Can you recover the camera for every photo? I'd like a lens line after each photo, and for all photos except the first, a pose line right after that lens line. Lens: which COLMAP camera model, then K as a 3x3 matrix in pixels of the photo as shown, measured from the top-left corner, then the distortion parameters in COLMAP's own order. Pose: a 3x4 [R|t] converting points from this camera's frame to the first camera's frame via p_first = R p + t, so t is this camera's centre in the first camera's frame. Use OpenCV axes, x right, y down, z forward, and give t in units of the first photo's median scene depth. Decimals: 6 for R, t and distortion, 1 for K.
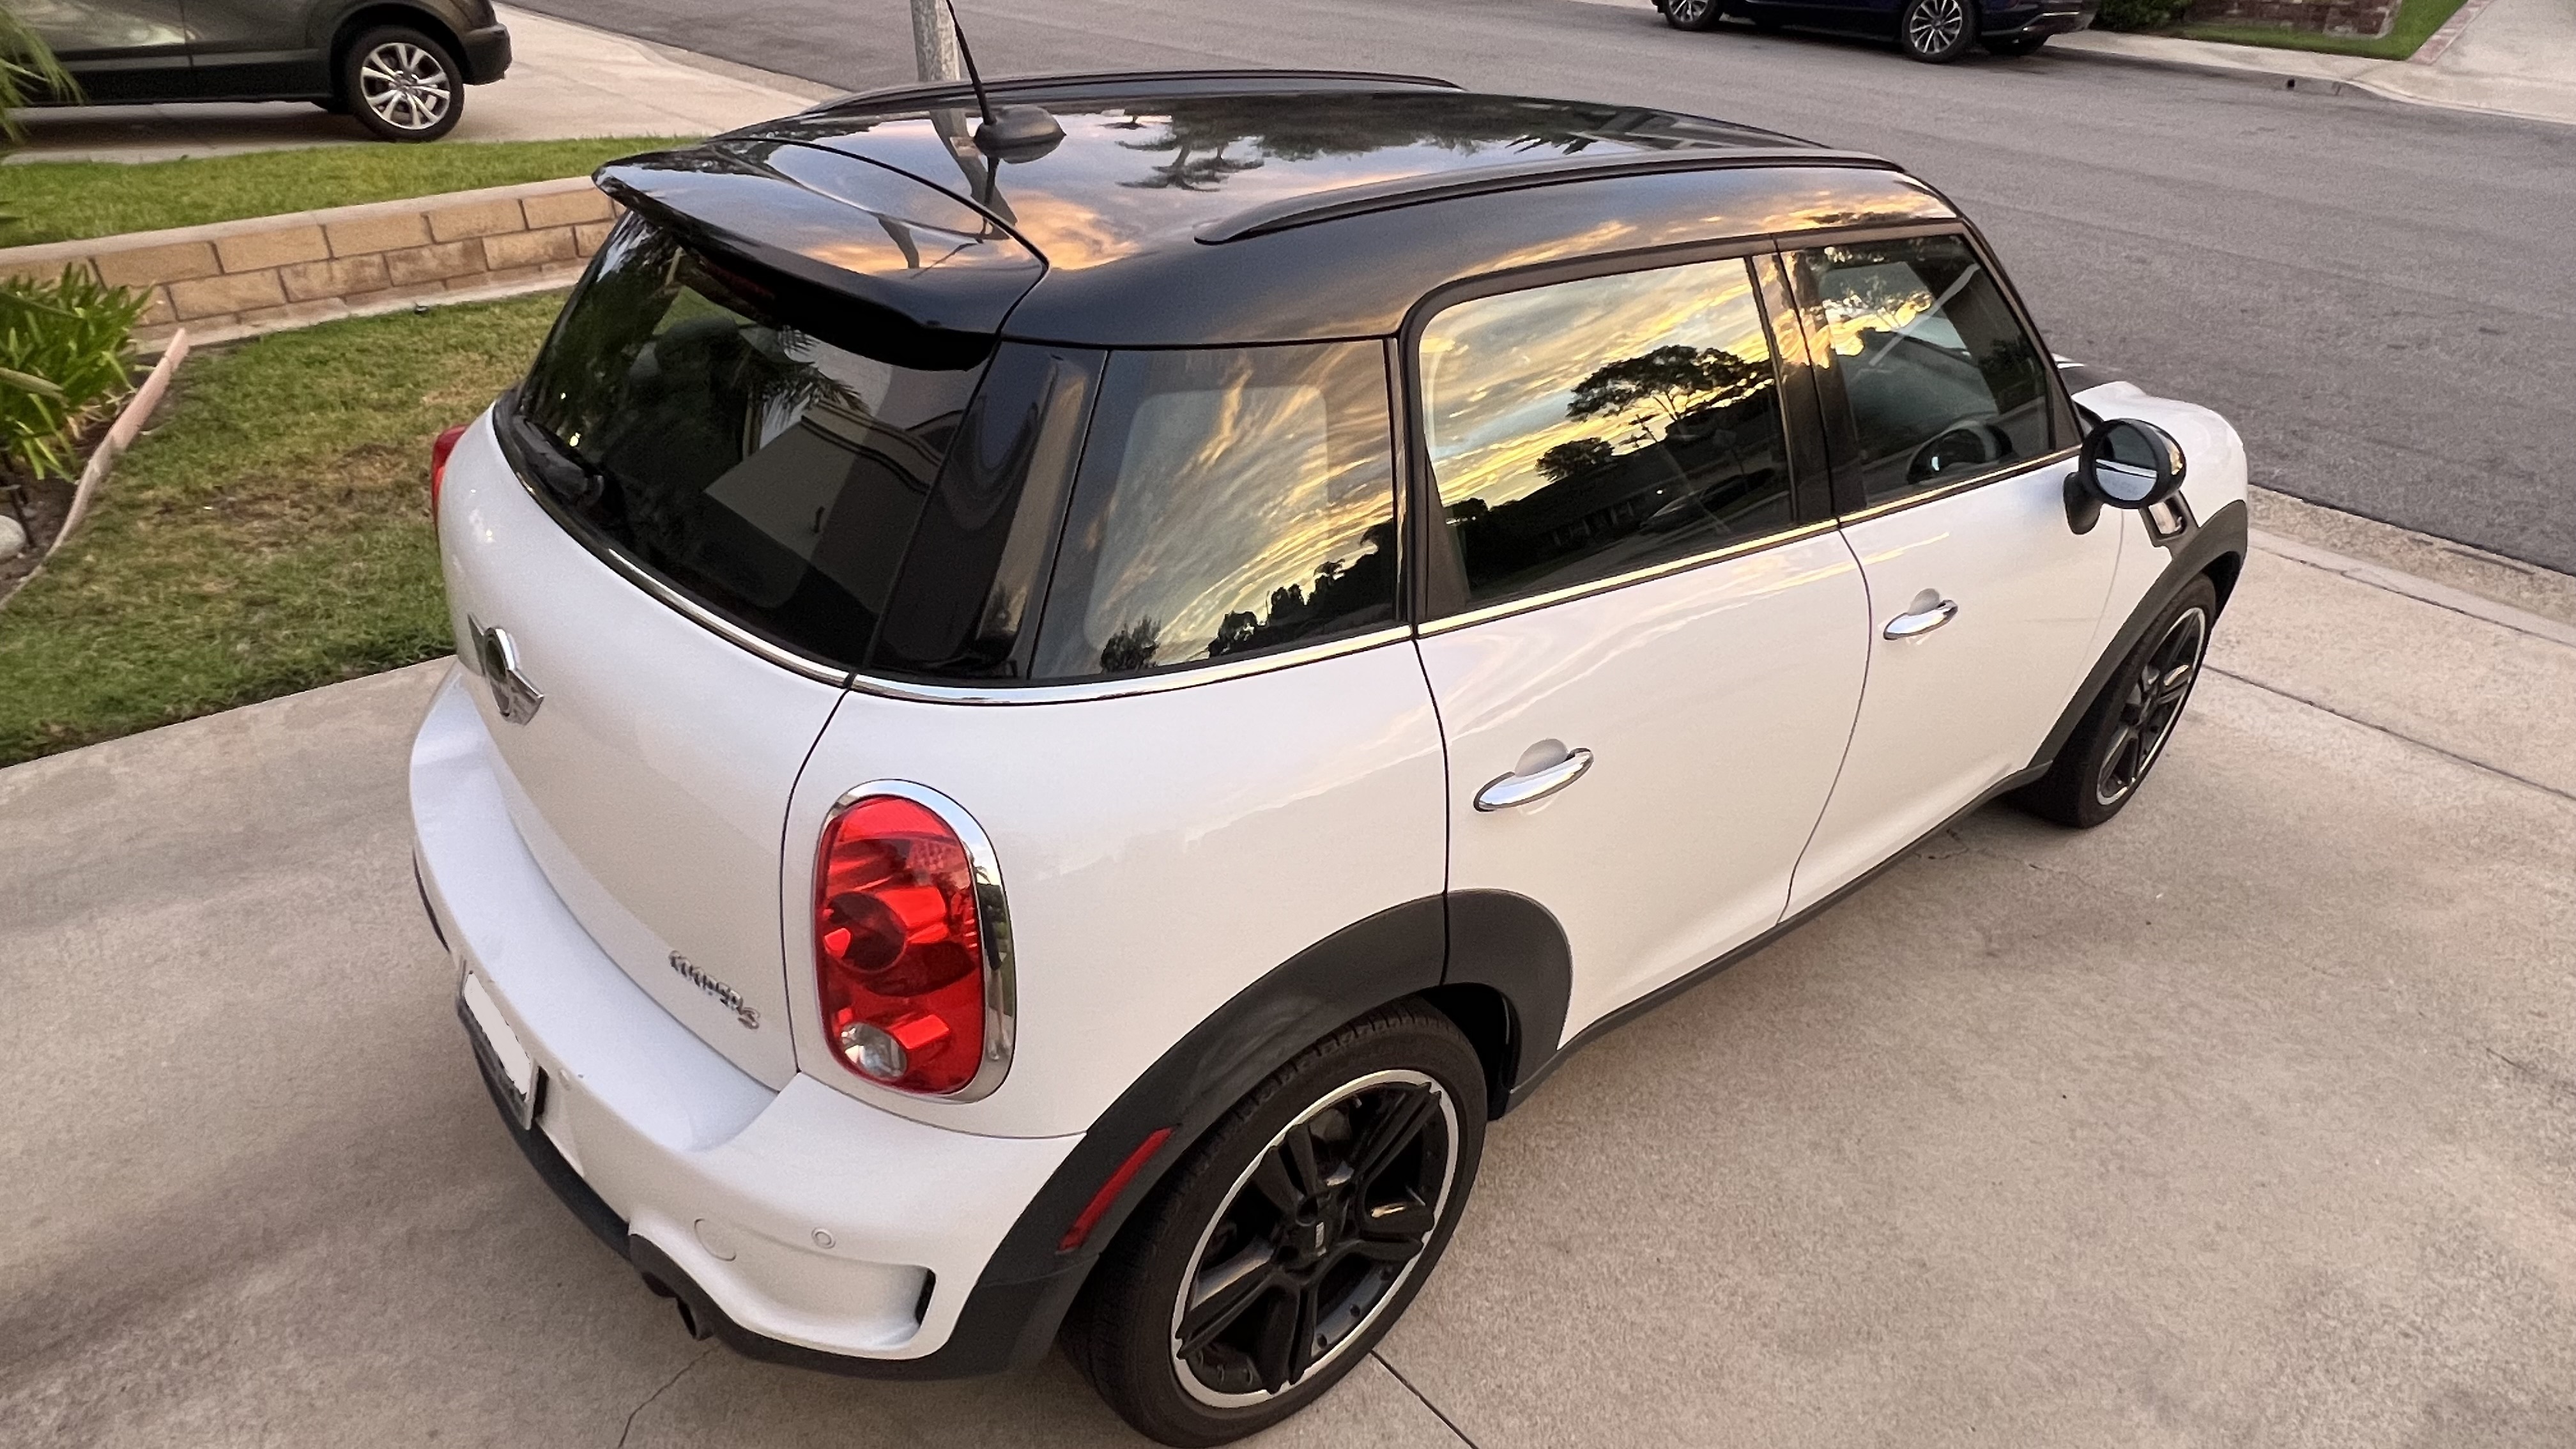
lens RADIAL K [[1487.3, 0, 1278.2], [0, 1487.3, 727.5], [0, 0, 1]] dist [-0.000108, -0.000346]
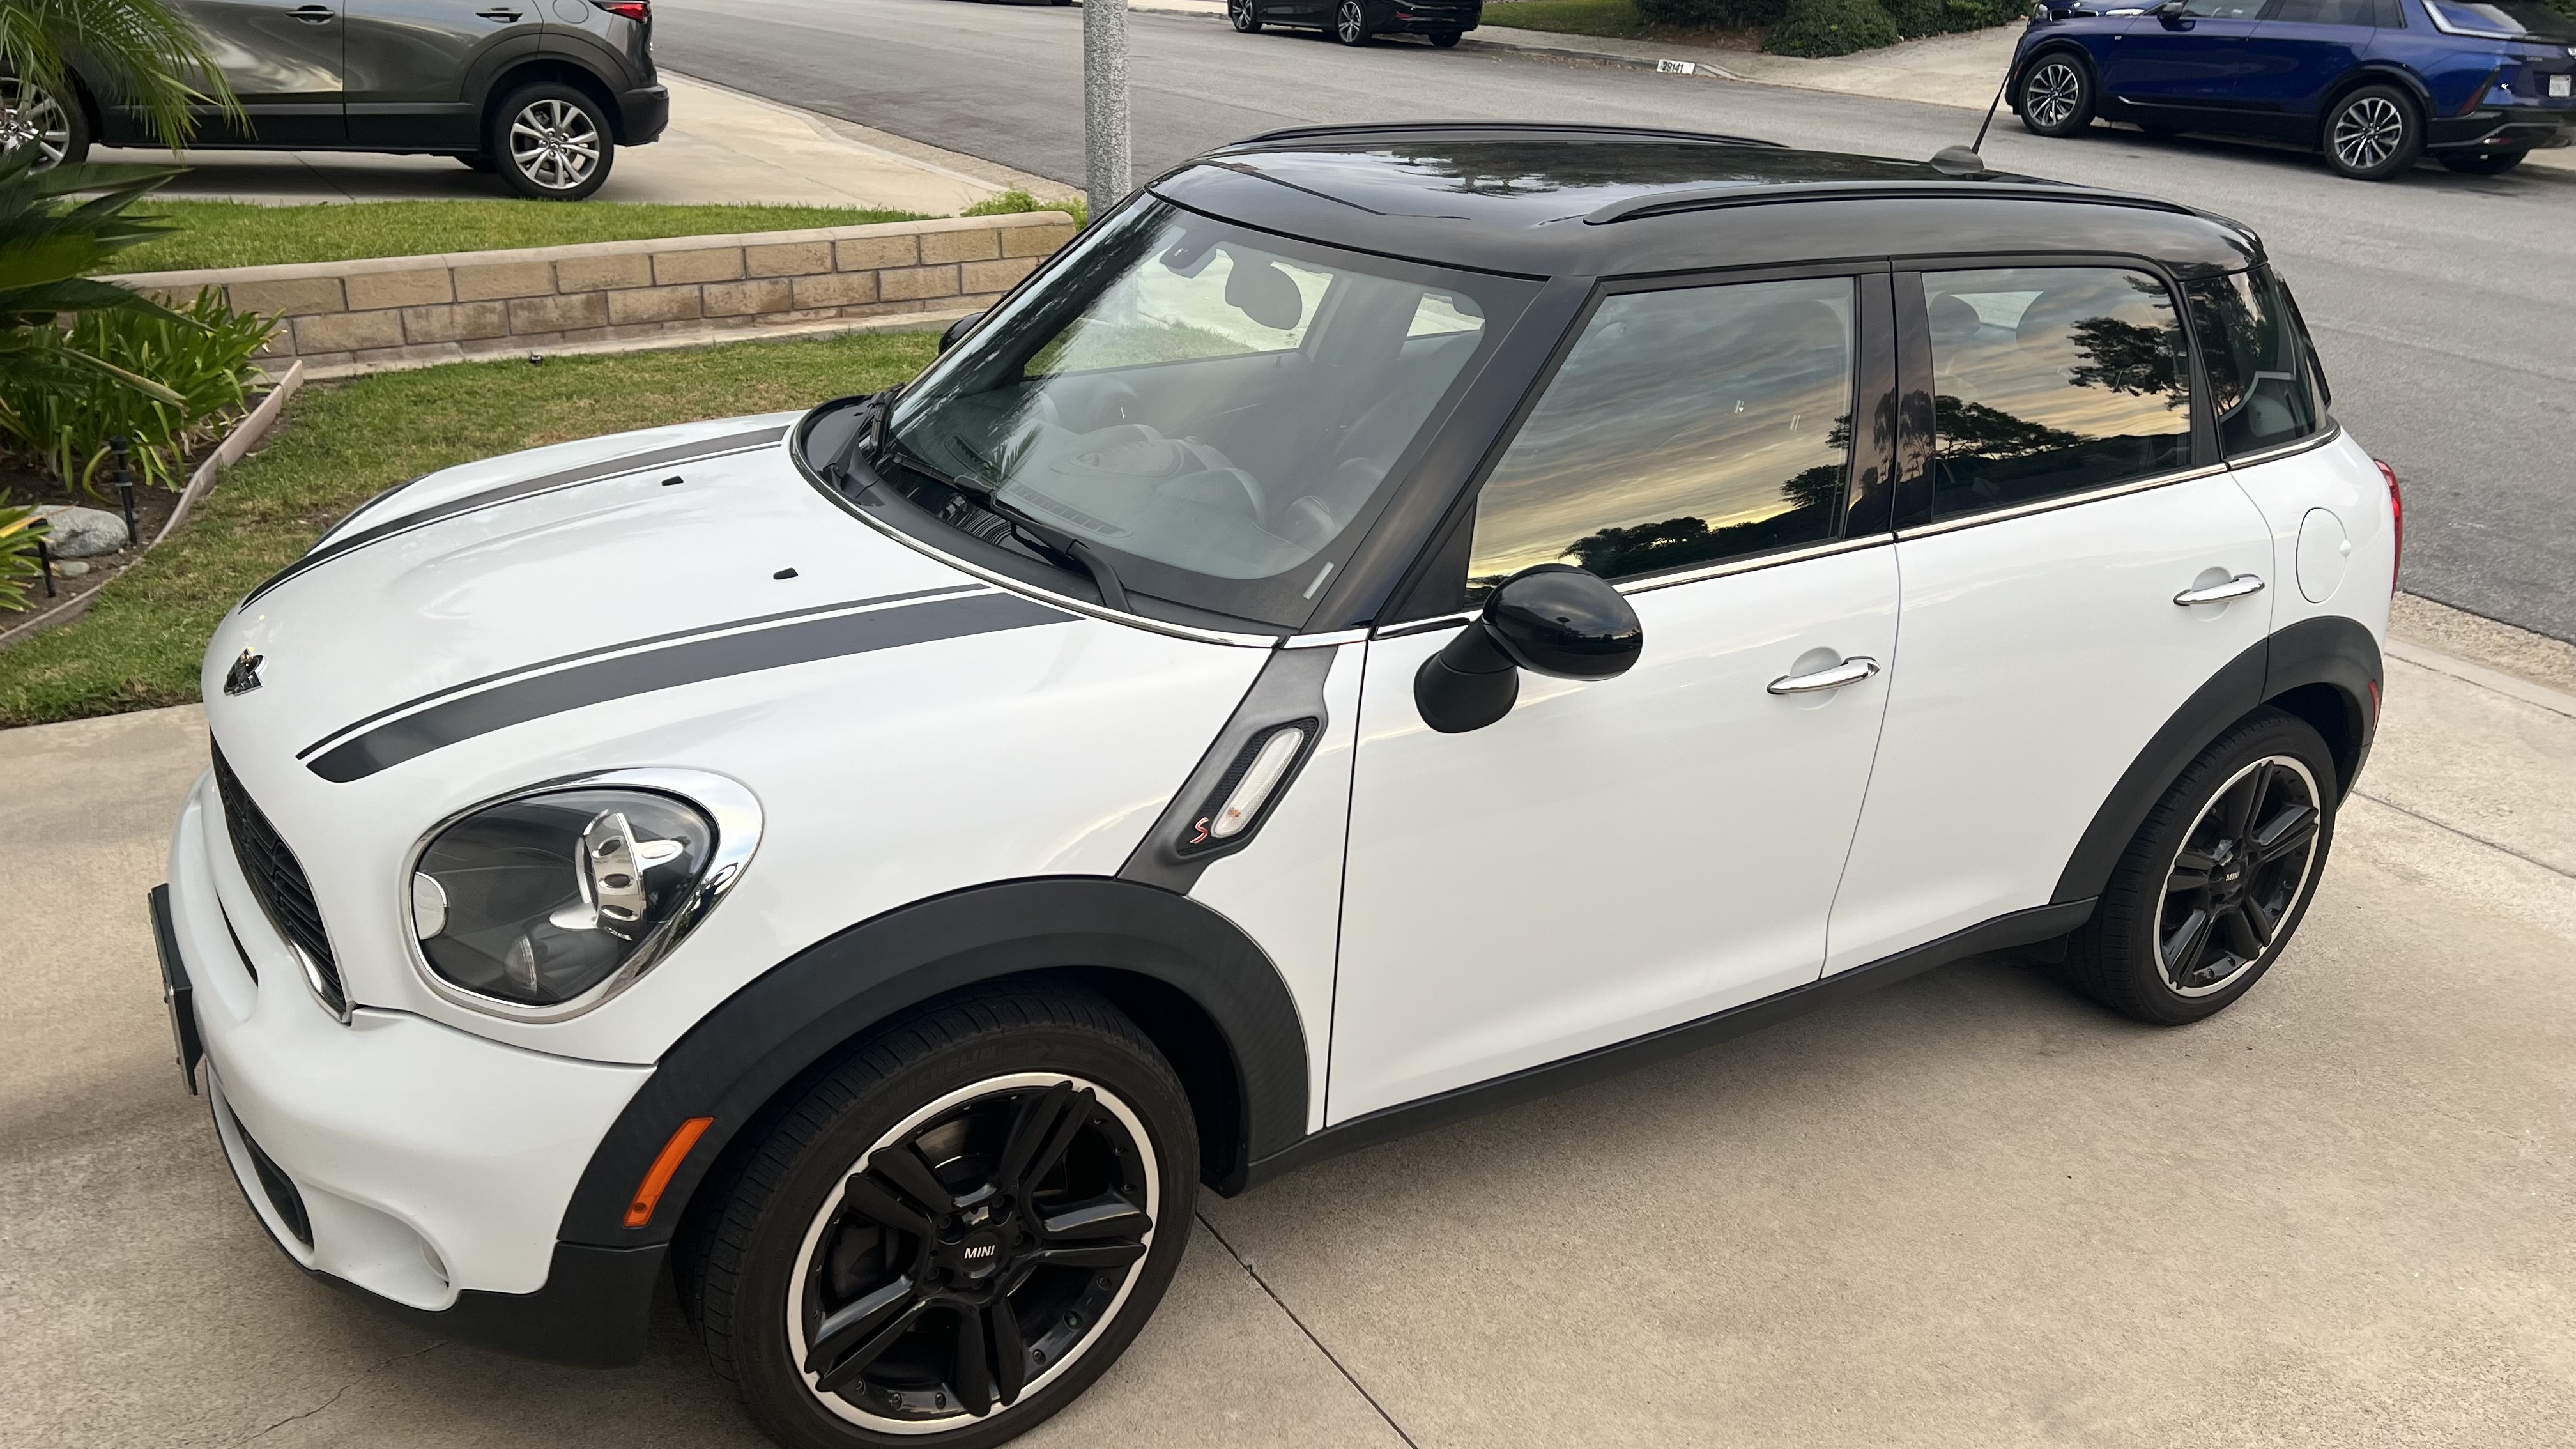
lens RADIAL K [[1941.9, 0, 1277.0], [0, 1941.9, 718.5], [0, 0, 1]] dist [0.062765, -0.063703]
pose [[0.987410, 0.070702, -0.141503, 0.090944], [-0.090739, 0.985904, -0.140568, 0.085548], [0.129569, 0.151638, 0.979907, -0.139980]]
